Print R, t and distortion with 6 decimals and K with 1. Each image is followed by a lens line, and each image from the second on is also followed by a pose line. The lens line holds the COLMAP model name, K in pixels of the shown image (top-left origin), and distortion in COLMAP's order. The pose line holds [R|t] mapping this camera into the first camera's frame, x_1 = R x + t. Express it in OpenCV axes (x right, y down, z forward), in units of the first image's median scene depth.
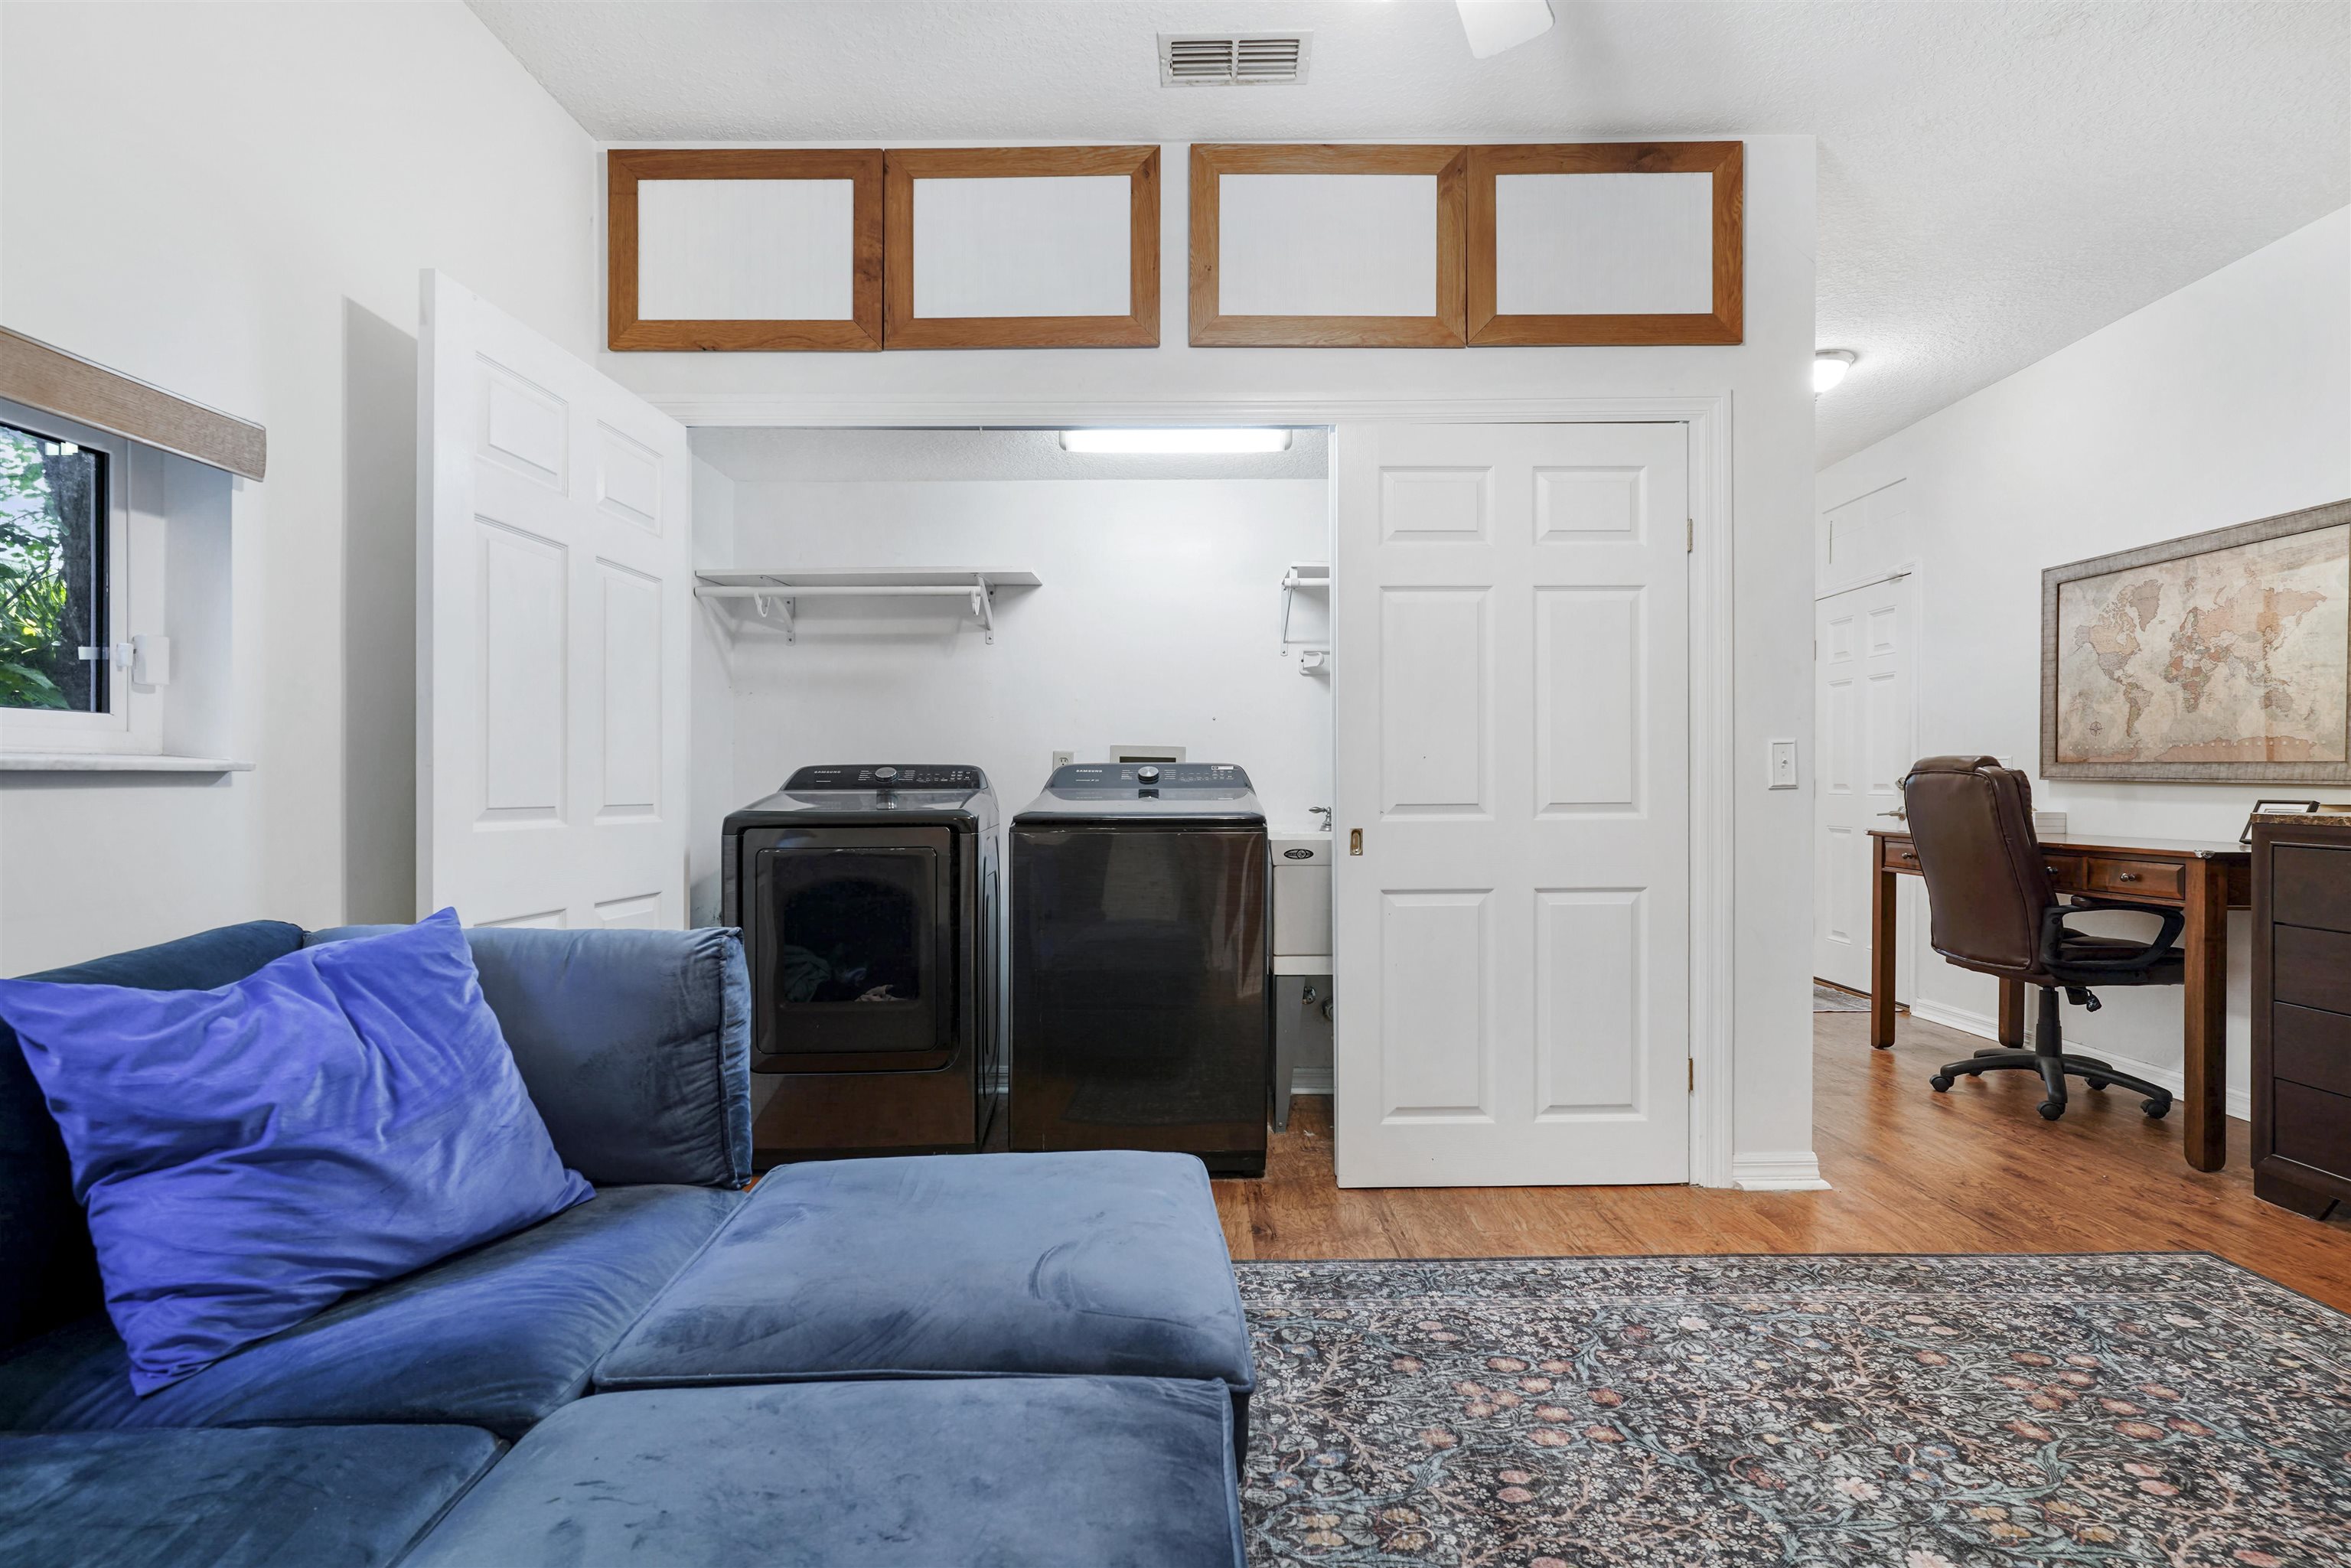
lens RADIAL K [[1139.8, 0, 1175.0], [0, 1139.8, 792.9], [0, 0, 1]] dist [-0.004809, 0.004504]
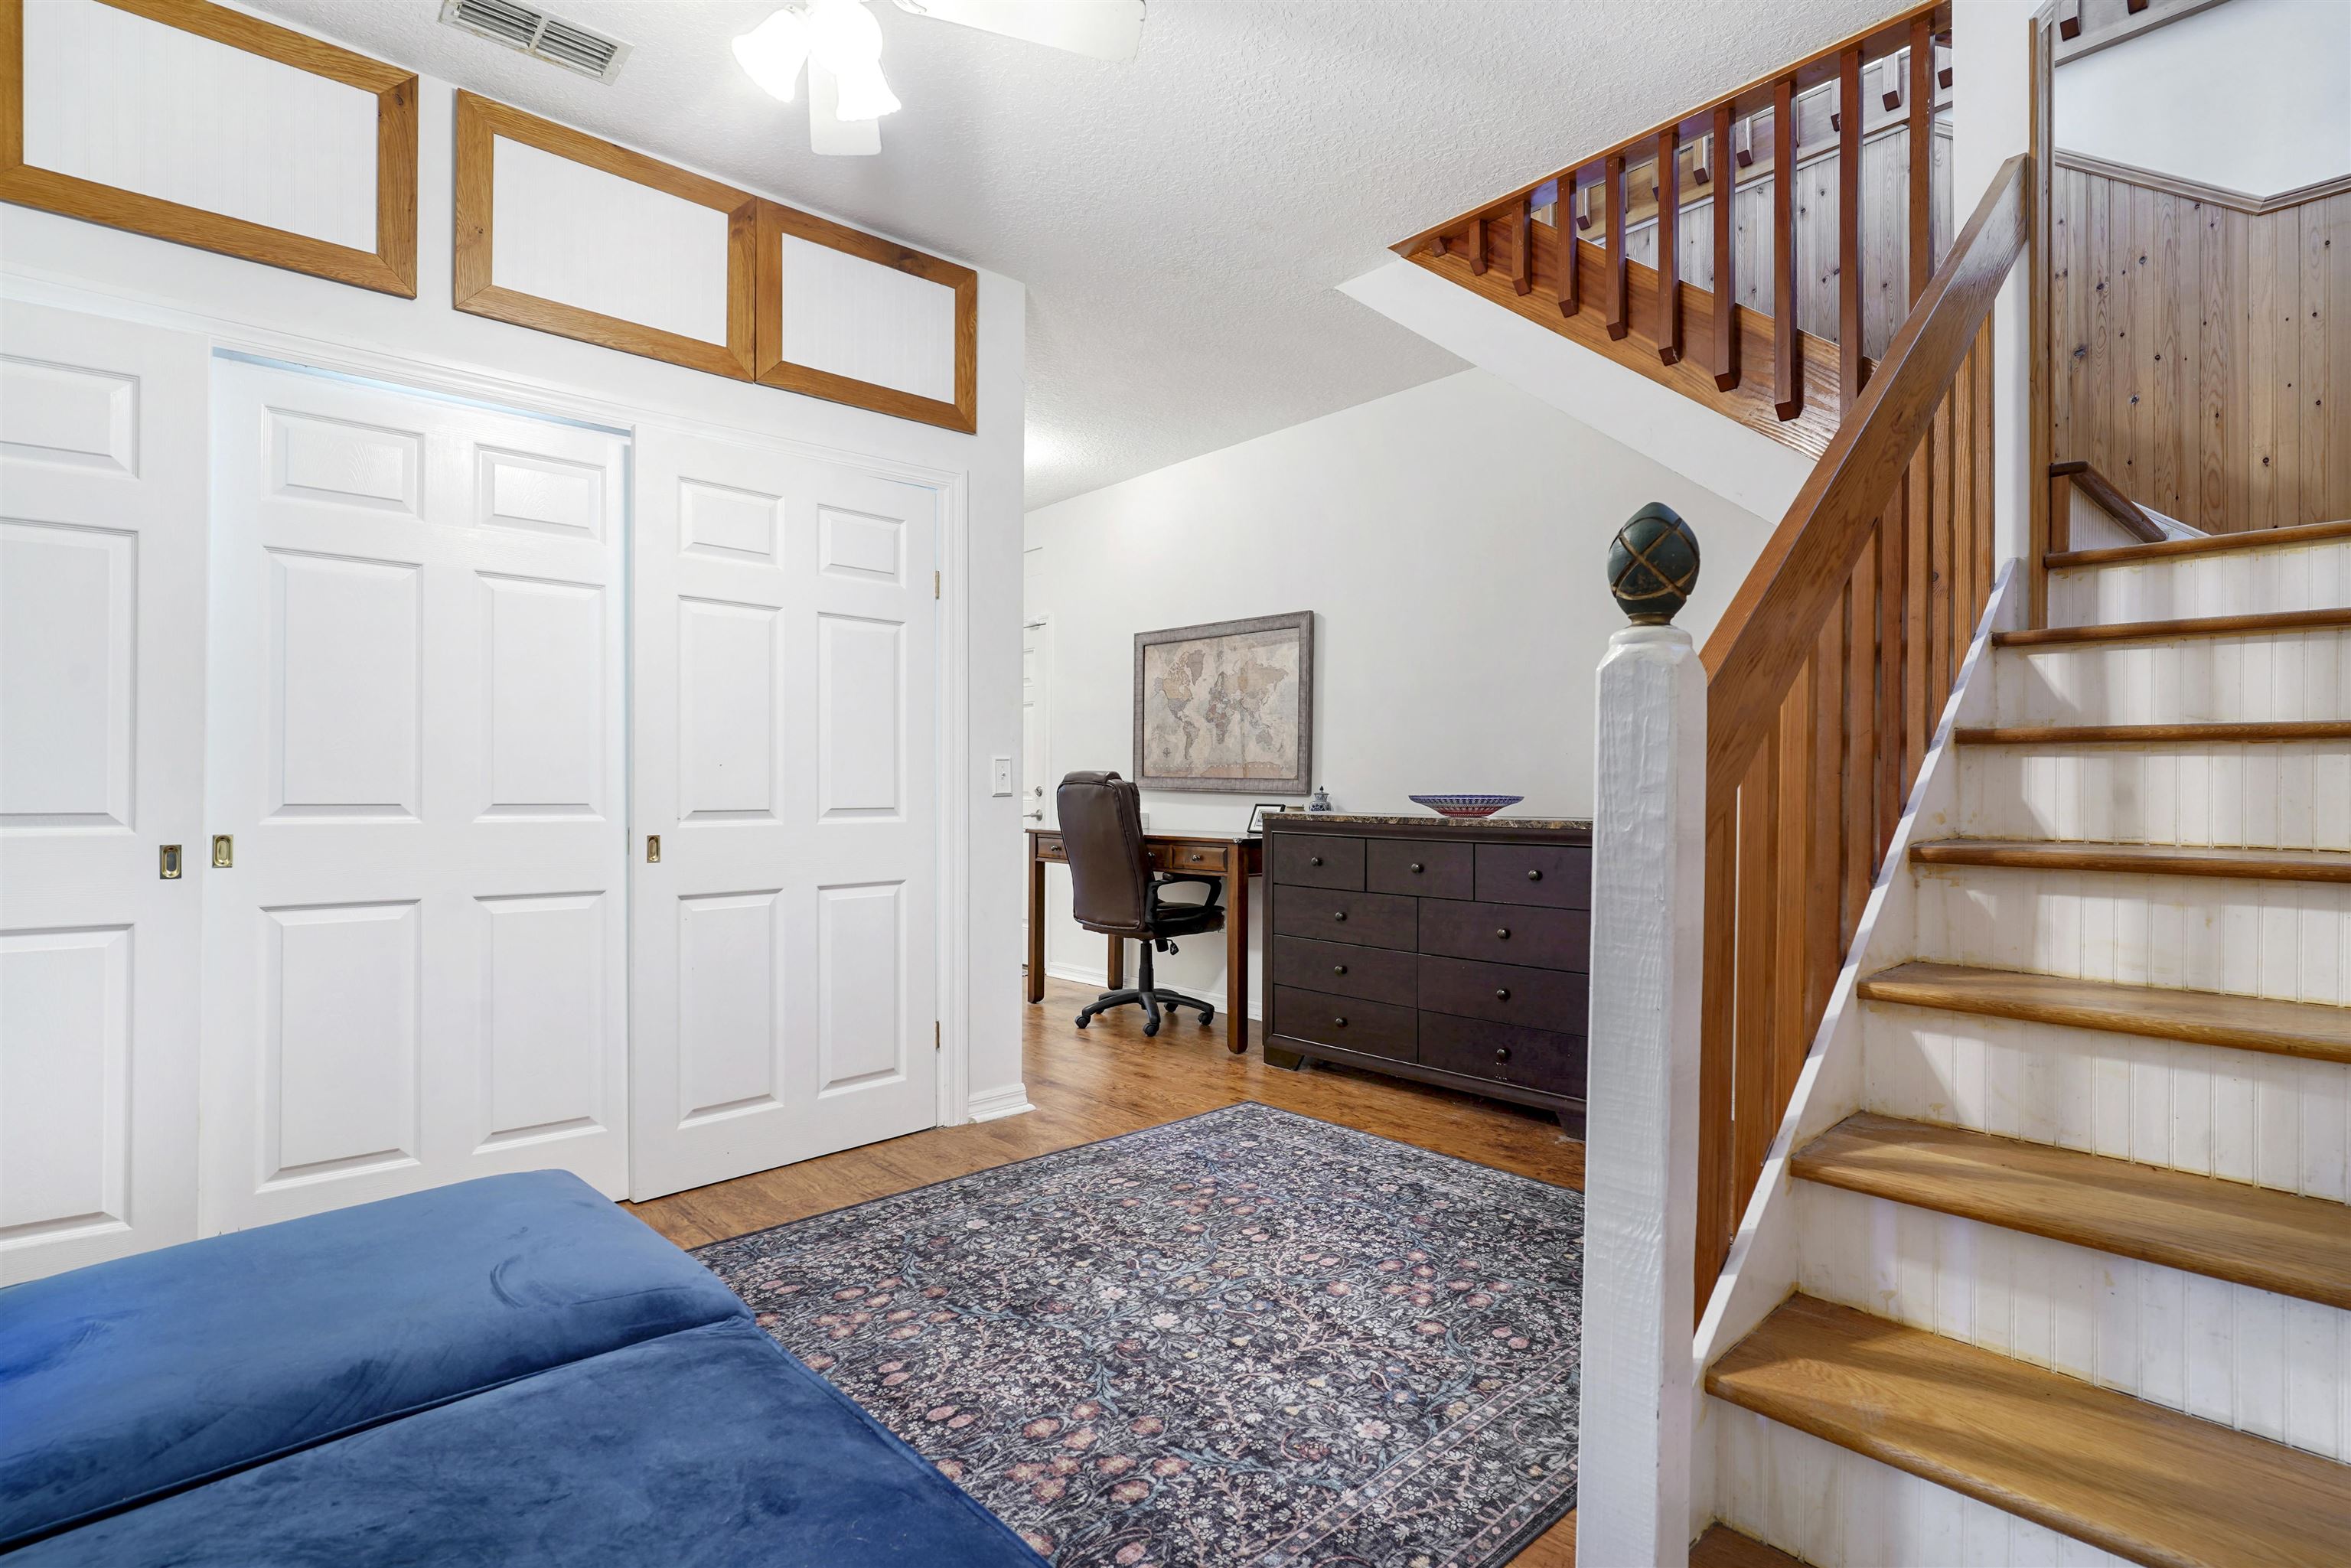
lens RADIAL K [[1148.3, 0, 1175.5], [0, 1148.3, 784.0], [0, 0, 1]] dist [-0.004337, 0.005542]
pose [[0.741858, 0.008786, 0.670499, -0.228085], [-0.001187, 0.999930, -0.011789, -0.003164], [-0.670555, 0.007950, 0.741817, -0.084870]]
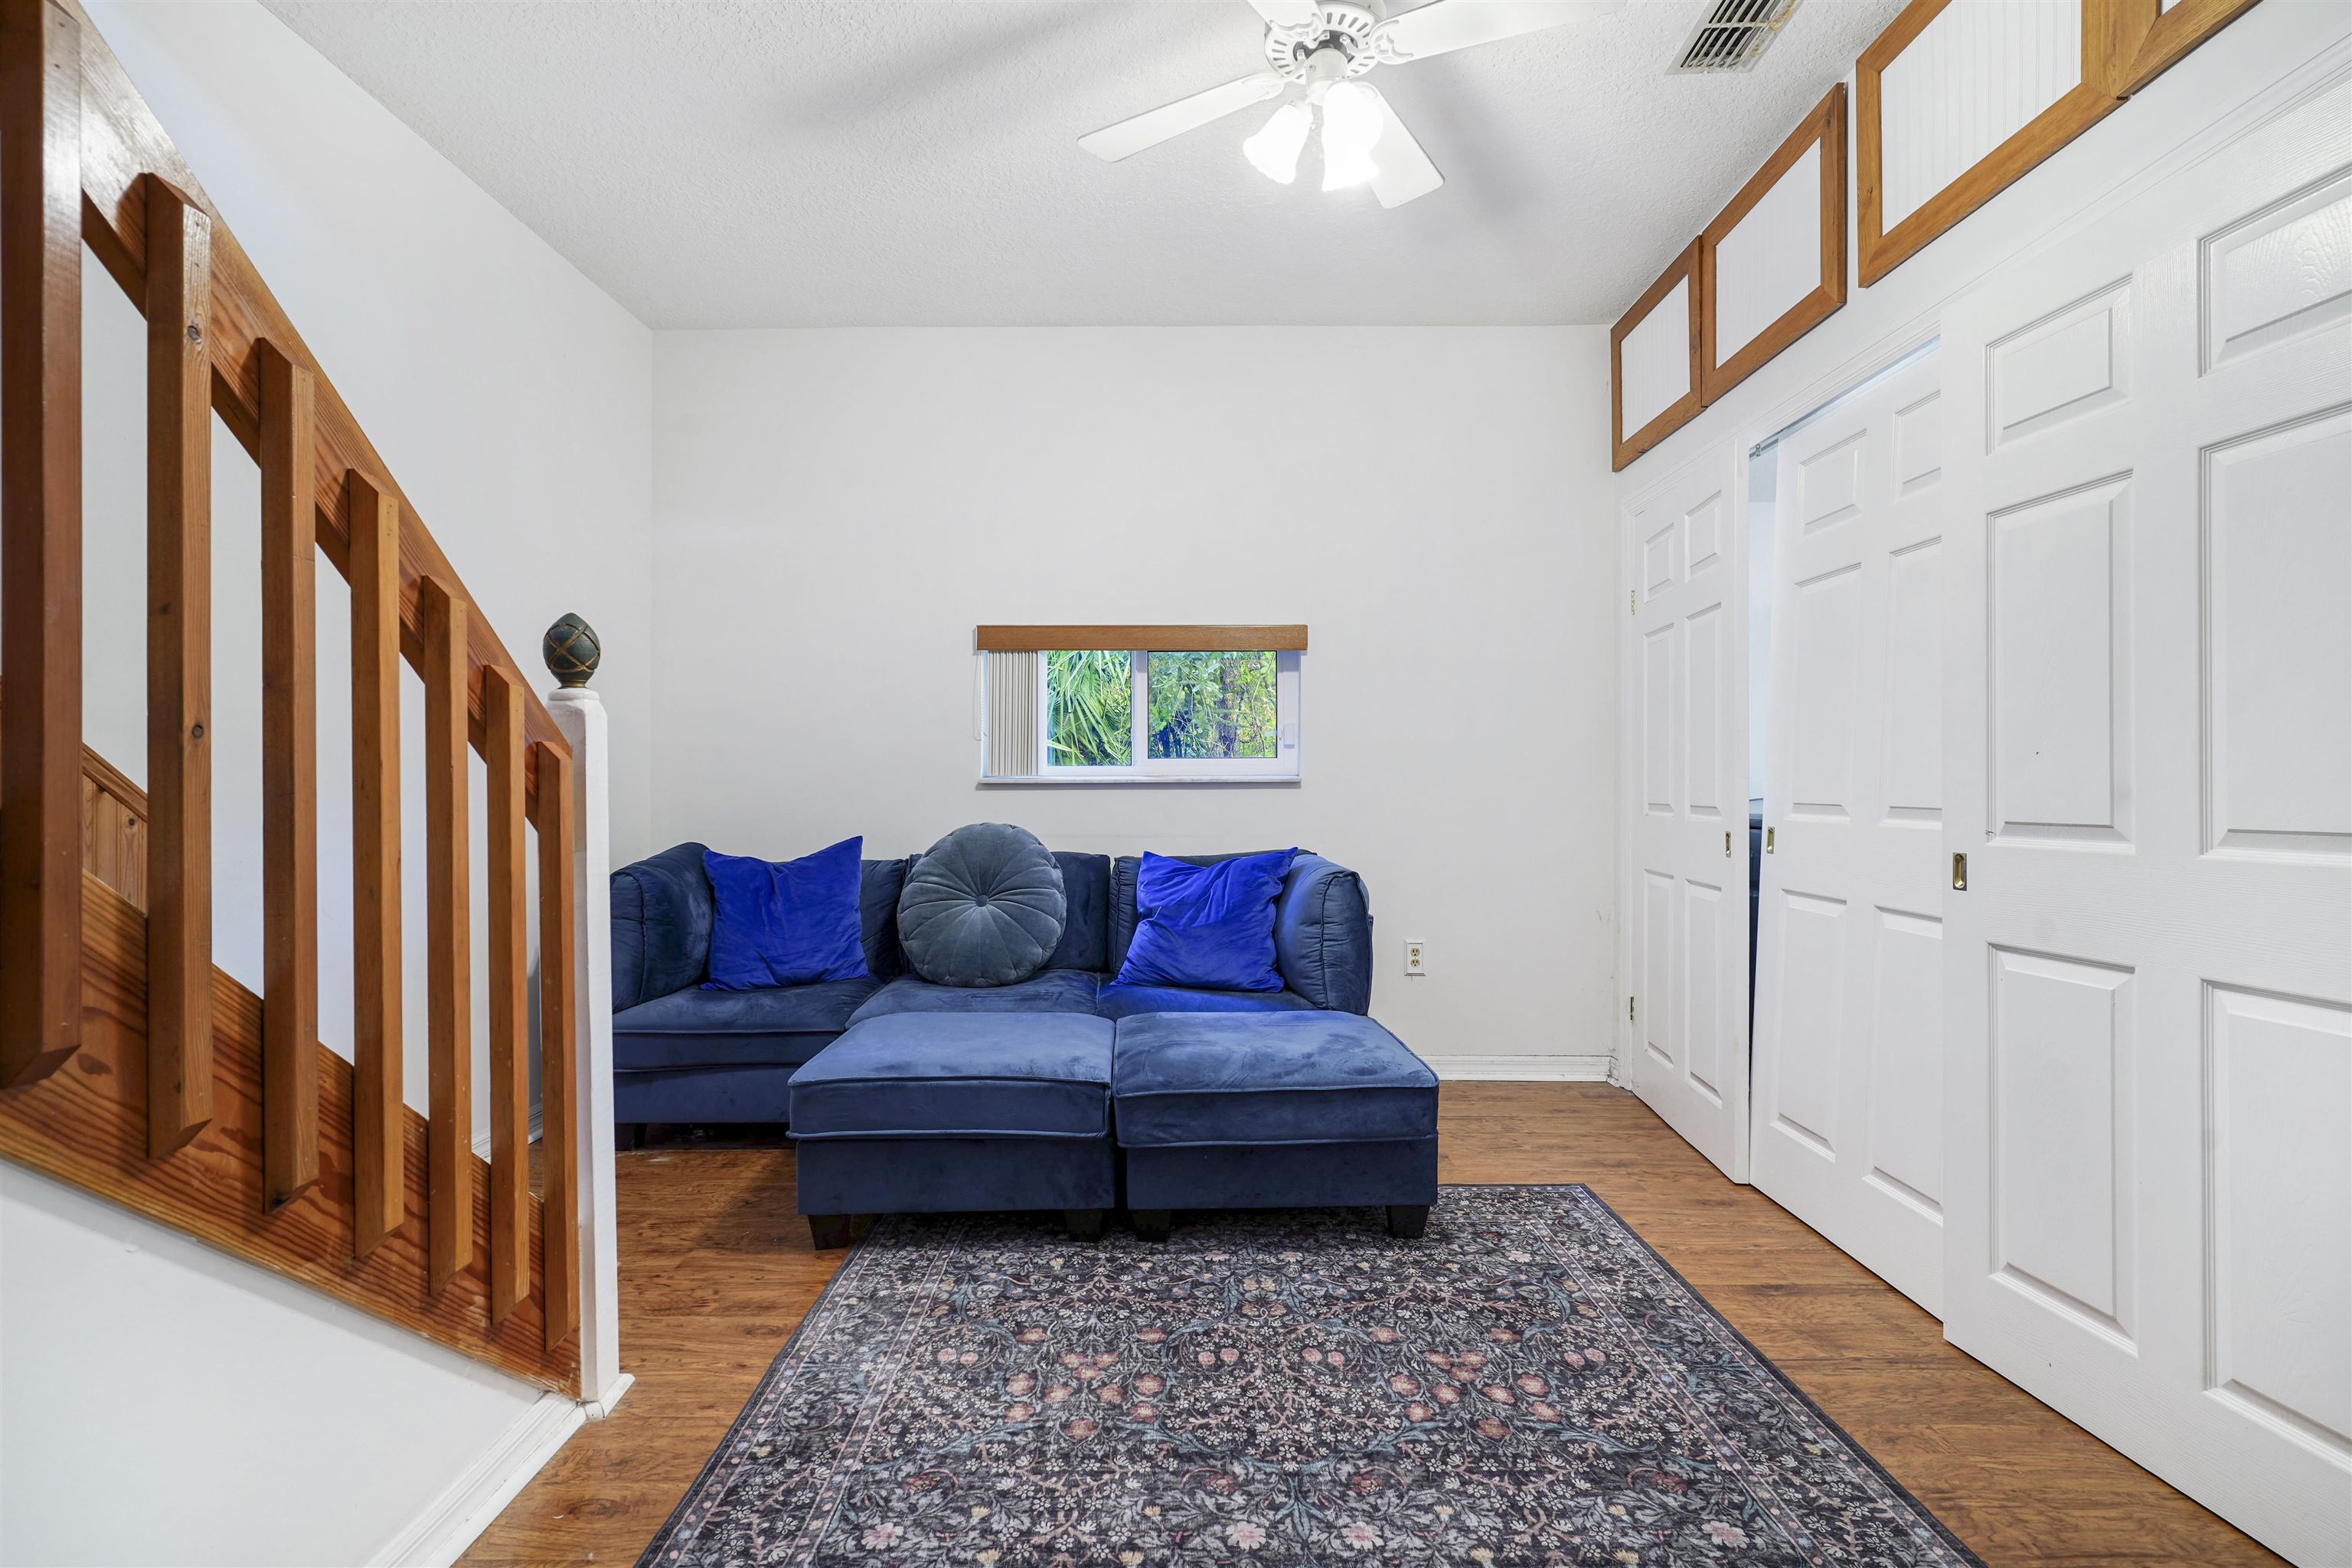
lens RADIAL K [[1150.0, 0, 1174.5], [0, 1150.0, 773.9], [0, 0, 1]] dist [-0.008807, 0.005936]
pose [[-0.012078, -0.006788, -0.999904, 1.172244], [-0.008441, 0.999942, -0.006686, -0.013319], [0.999891, 0.008360, -0.012134, 0.636994]]
